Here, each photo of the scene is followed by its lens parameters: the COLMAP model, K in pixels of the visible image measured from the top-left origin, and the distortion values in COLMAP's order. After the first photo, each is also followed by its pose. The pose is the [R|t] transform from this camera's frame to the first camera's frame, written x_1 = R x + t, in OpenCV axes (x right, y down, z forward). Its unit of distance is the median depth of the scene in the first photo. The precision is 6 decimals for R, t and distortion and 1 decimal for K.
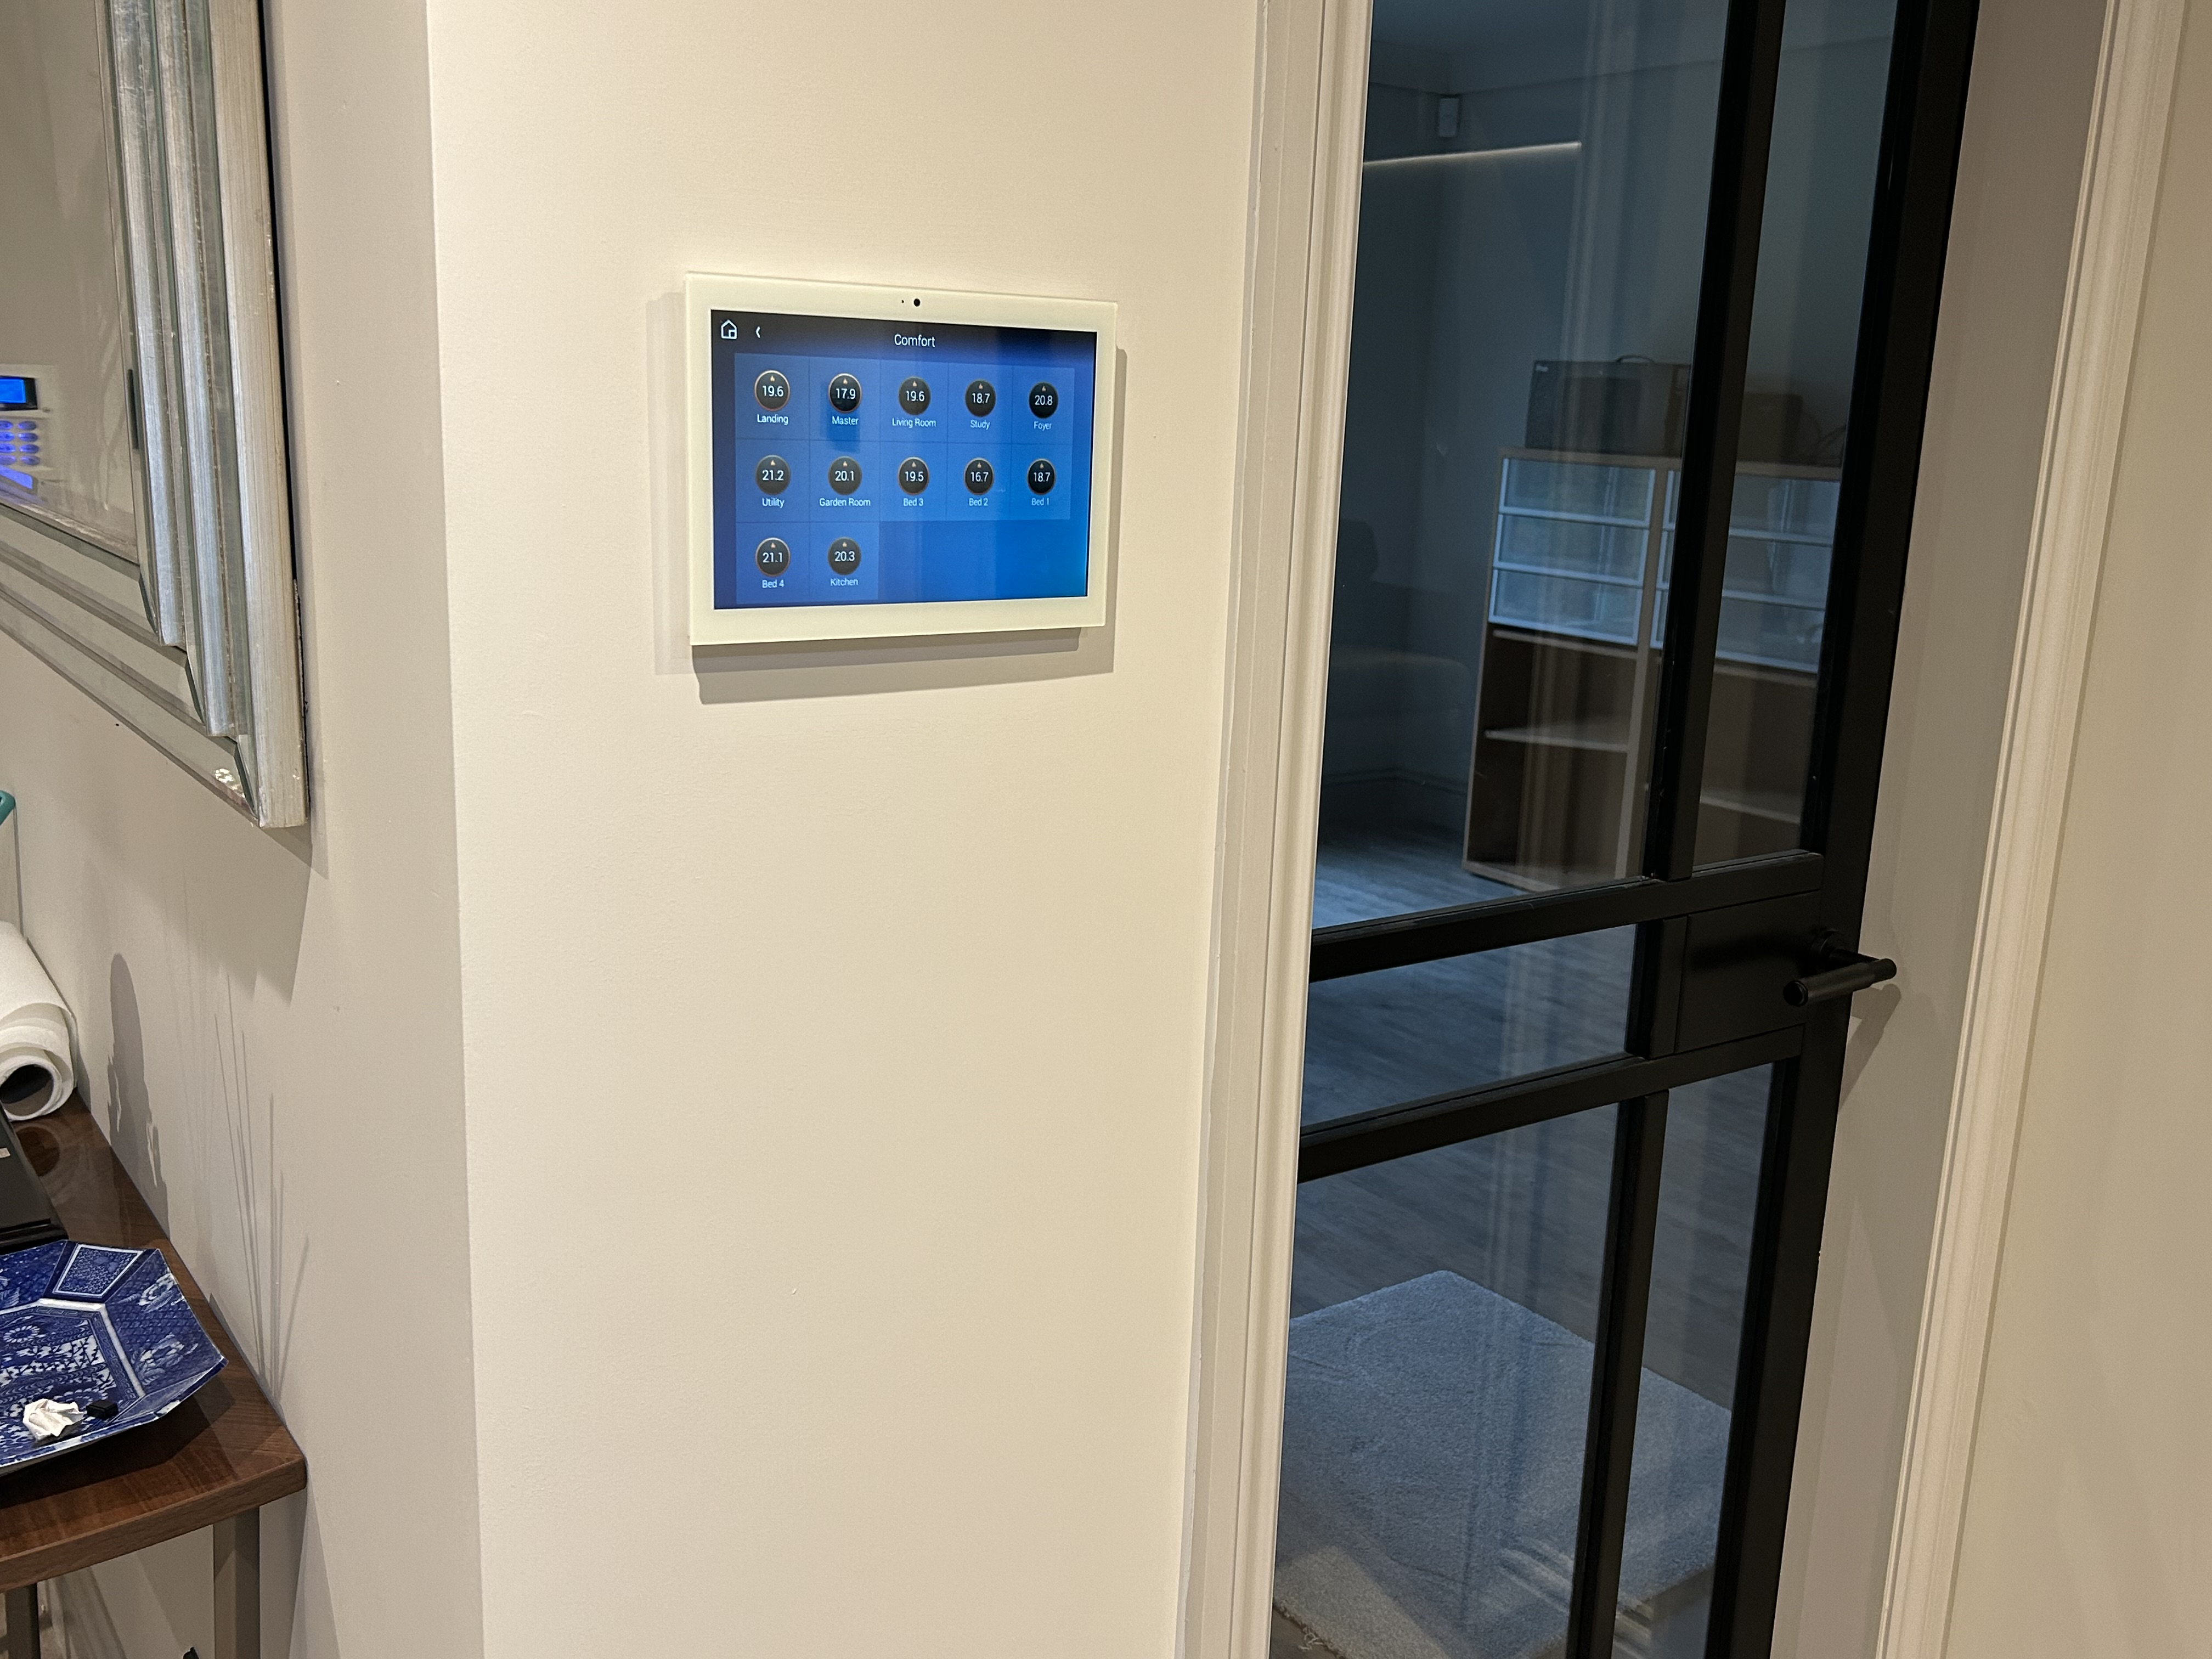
lens RADIAL K [[1986.9, 0, 1106.0], [0, 1986.9, 829.5], [0, 0, 1]] dist [-0.002018, -0.003073]
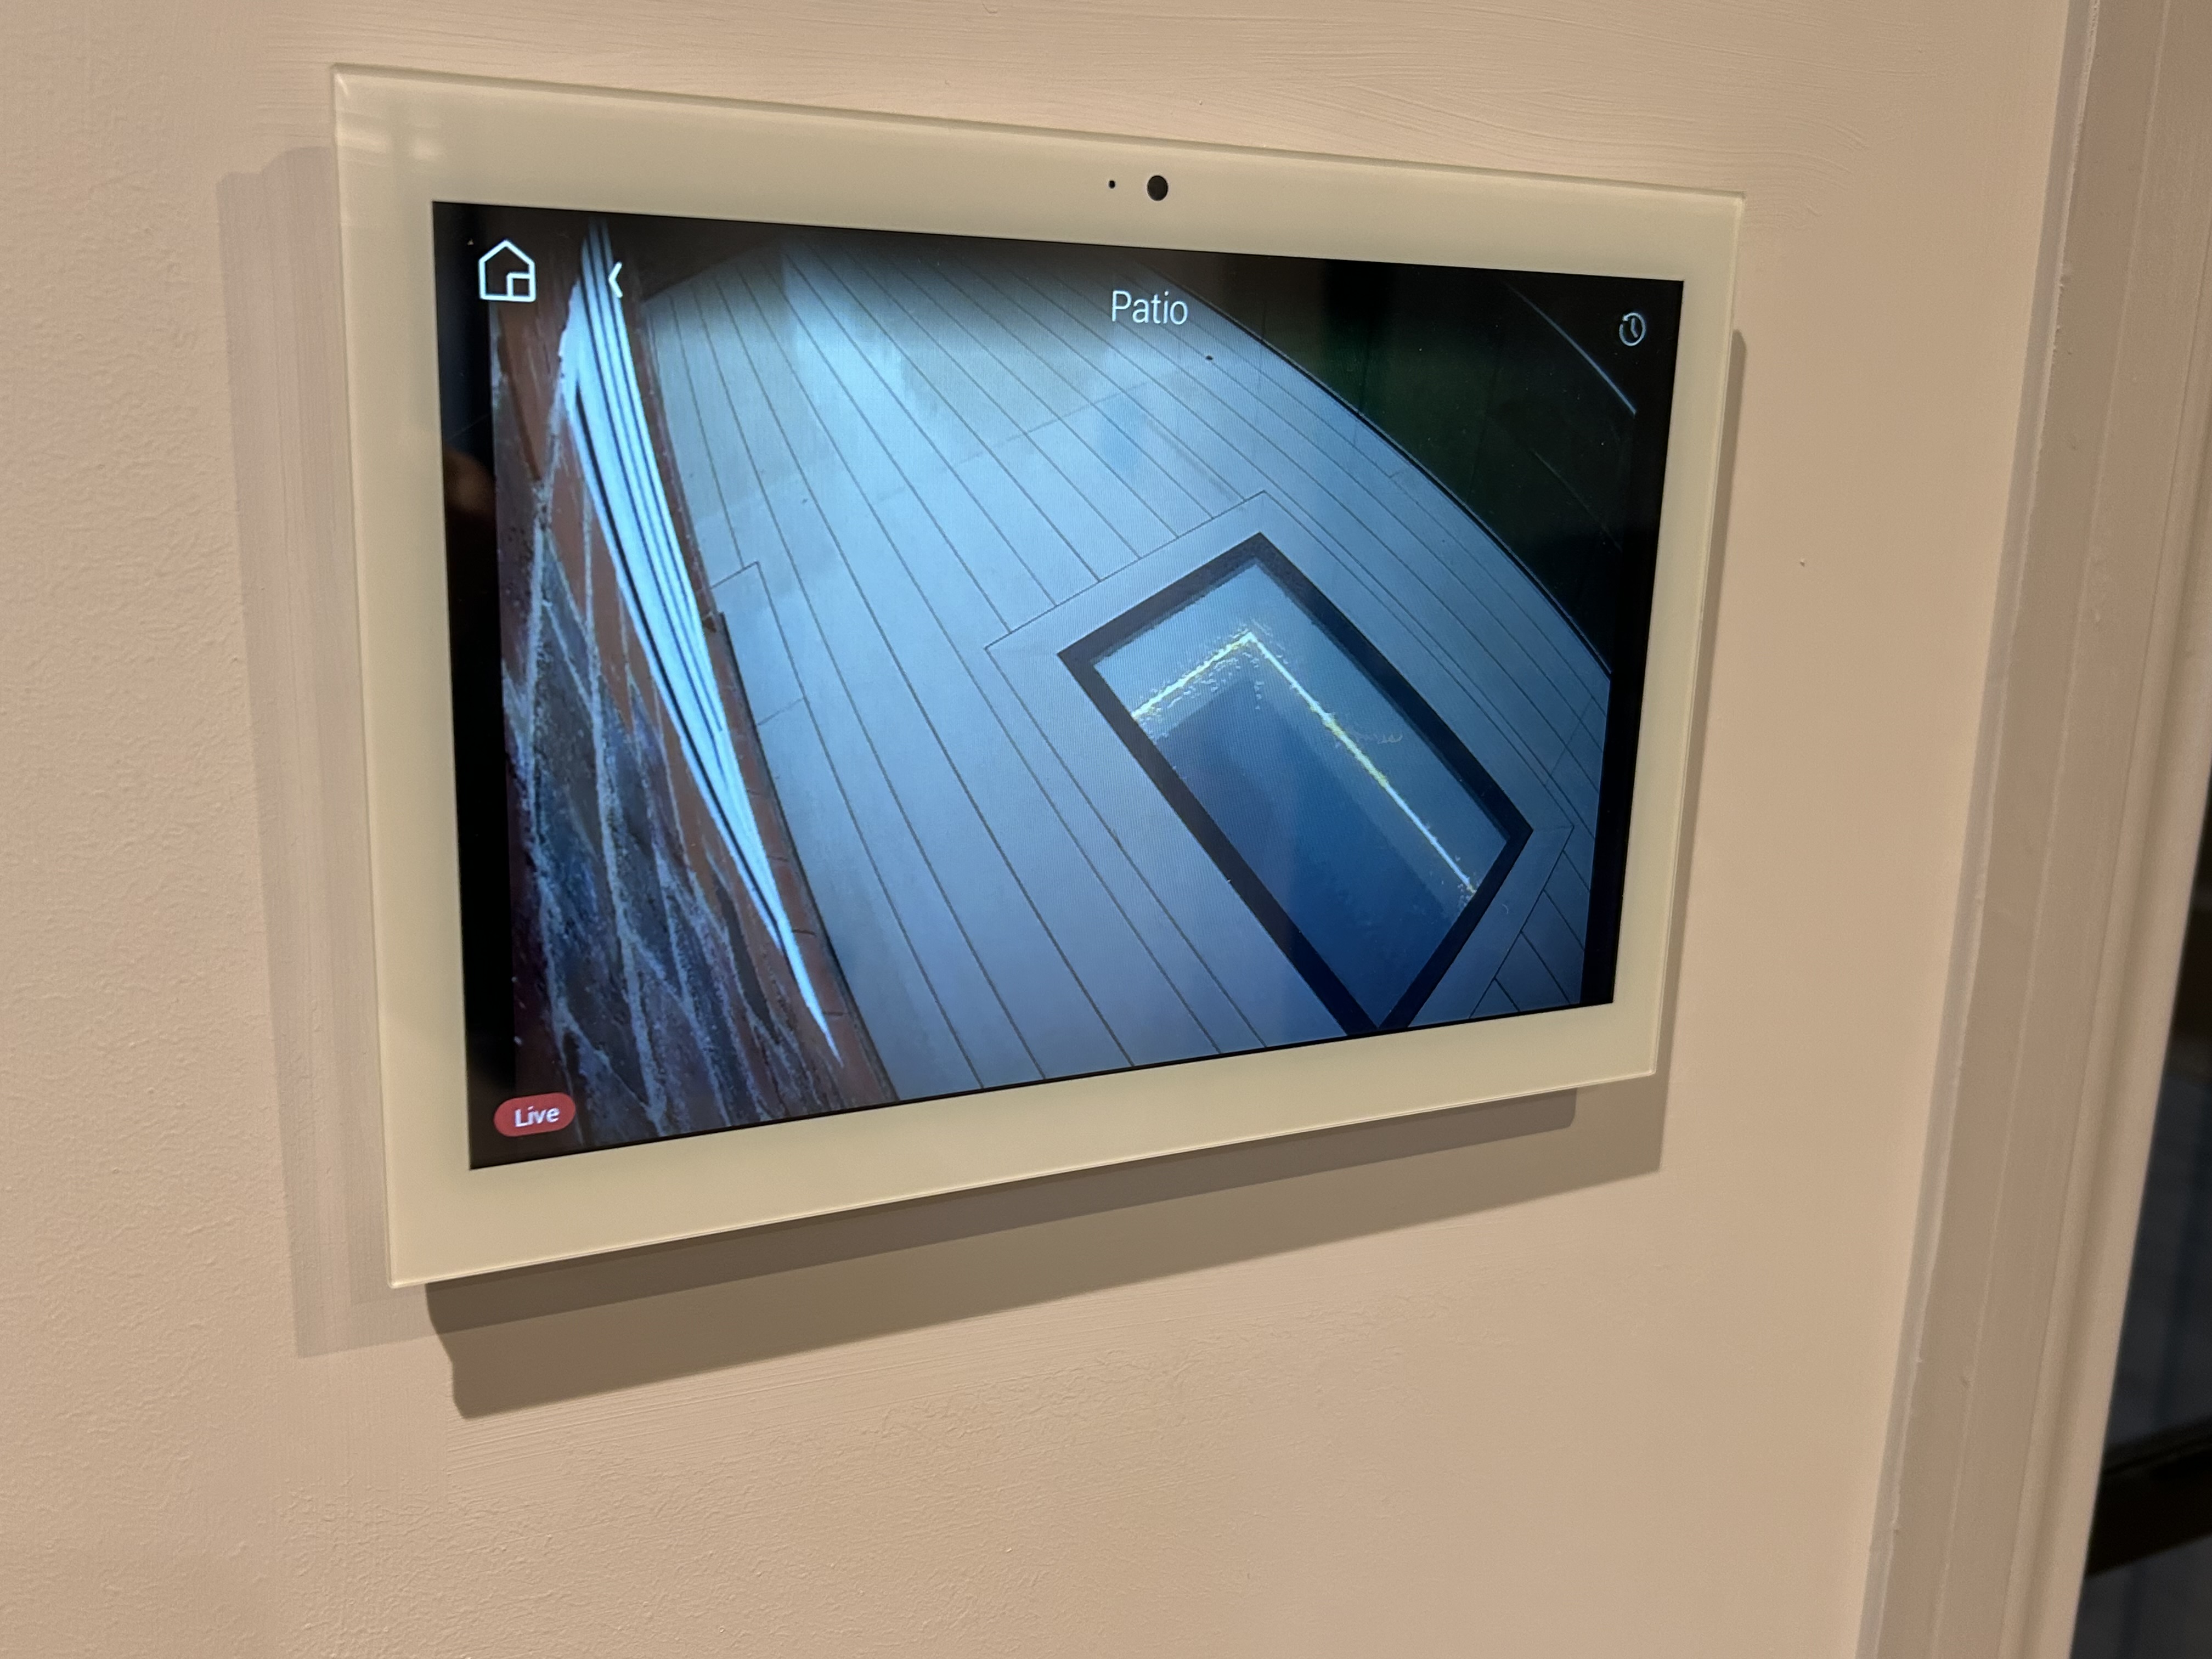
lens RADIAL K [[1986.9, 0, 1106.0], [0, 1986.9, 829.5], [0, 0, 1]] dist [-0.002018, -0.003073]
pose [[0.986357, 0.033982, -0.161075, -0.048545], [-0.032653, 0.999407, 0.010891, -0.167376], [0.161350, -0.005483, 0.986882, 0.691598]]
